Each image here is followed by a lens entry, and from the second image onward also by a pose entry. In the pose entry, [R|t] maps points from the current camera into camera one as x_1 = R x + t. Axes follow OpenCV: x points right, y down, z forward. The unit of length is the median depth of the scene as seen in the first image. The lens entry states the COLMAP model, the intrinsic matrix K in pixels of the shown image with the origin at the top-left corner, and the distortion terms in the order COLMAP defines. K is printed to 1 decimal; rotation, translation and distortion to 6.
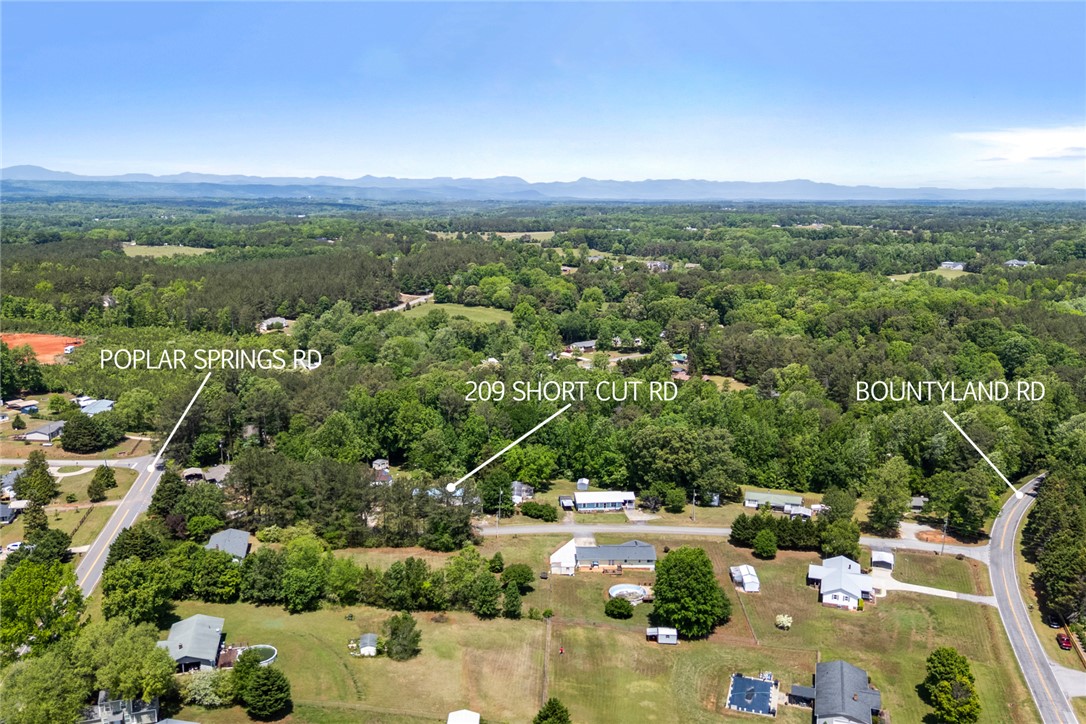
lens RADIAL K [[967.6, 0, 543.0], [0, 967.6, 362.0], [0, 0, 1]] dist [0.140184, -0.233308]
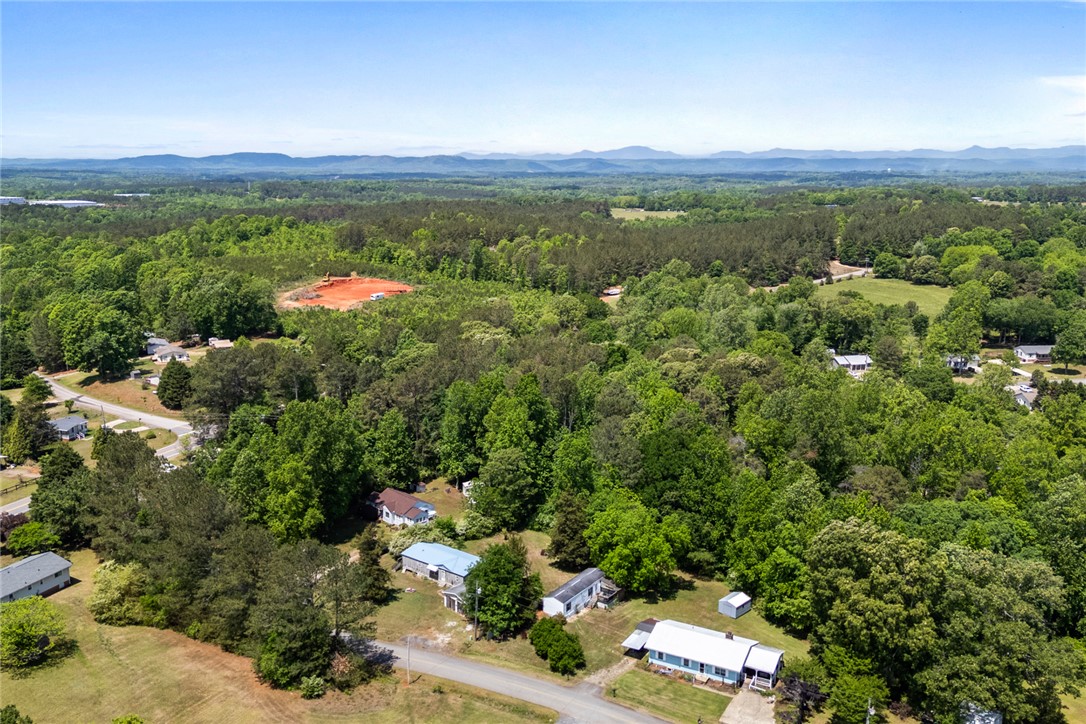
lens RADIAL K [[967.6, 0, 543.0], [0, 967.6, 362.0], [0, 0, 1]] dist [0.140184, -0.233308]
pose [[0.818235, 0.108673, -0.564518, 0.113980], [-0.099897, 0.993909, 0.046539, -0.006953], [0.566137, 0.018314, 0.824107, 0.249709]]
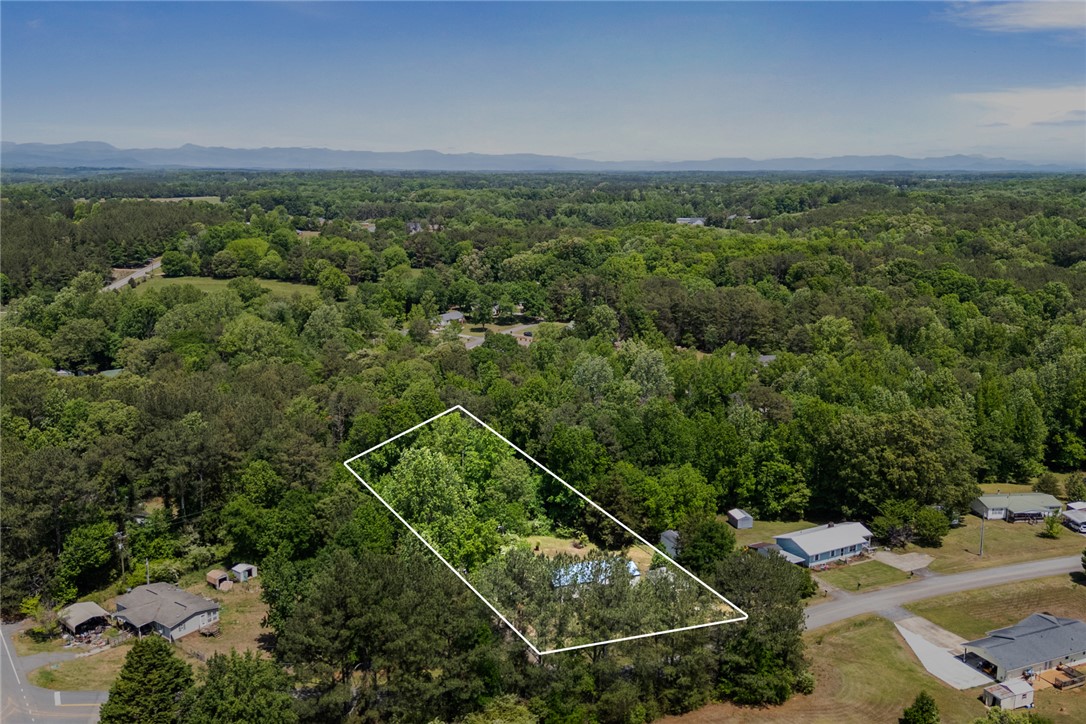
lens RADIAL K [[967.6, 0, 543.0], [0, 967.6, 362.0], [0, 0, 1]] dist [0.140184, -0.233308]
pose [[0.913292, -0.080632, 0.399244, -0.156654], [0.072398, 0.996737, 0.035687, -0.003956], [-0.400819, -0.003688, 0.916150, 0.225682]]
